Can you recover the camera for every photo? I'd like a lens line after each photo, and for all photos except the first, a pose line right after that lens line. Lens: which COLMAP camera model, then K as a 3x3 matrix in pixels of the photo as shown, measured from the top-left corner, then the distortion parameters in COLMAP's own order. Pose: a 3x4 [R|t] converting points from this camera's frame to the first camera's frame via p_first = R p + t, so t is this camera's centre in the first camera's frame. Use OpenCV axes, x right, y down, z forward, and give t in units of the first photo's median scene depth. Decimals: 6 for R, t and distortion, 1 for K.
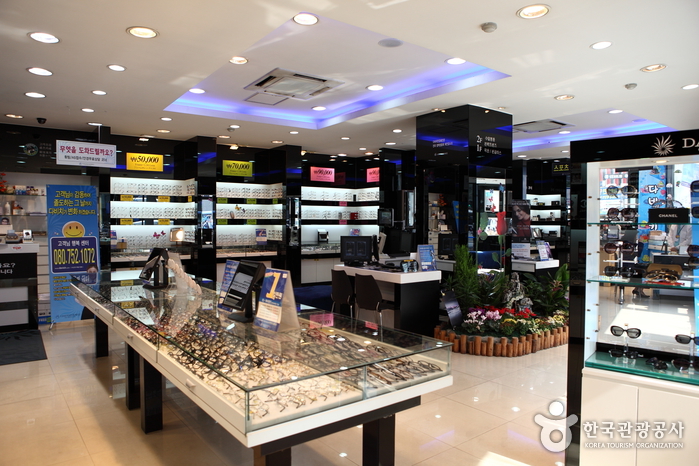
lens RADIAL K [[484.7, 0, 348.9], [0, 484.7, 231.9], [0, 0, 1]] dist [-0.046500, 0.000582]
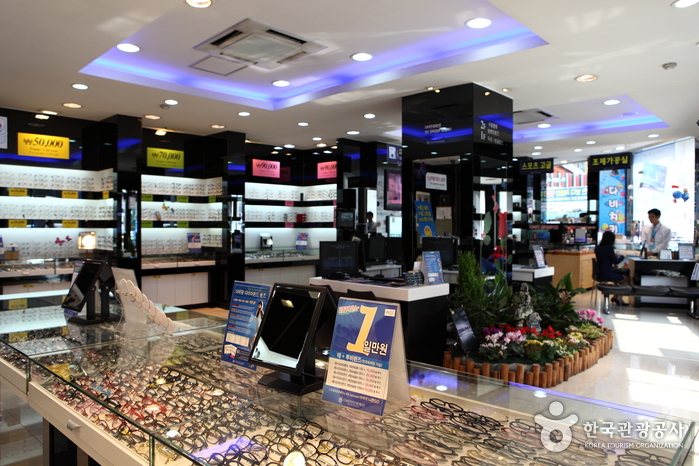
lens RADIAL K [[511.1, 0, 352.0], [0, 511.1, 231.0], [0, 0, 1]] dist [-0.050181, 0.023289]
pose [[0.984631, -0.001587, 0.174643, -0.098892], [0.003529, 0.999935, -0.010809, 0.000941], [-0.174614, 0.011260, 0.984573, 0.152964]]
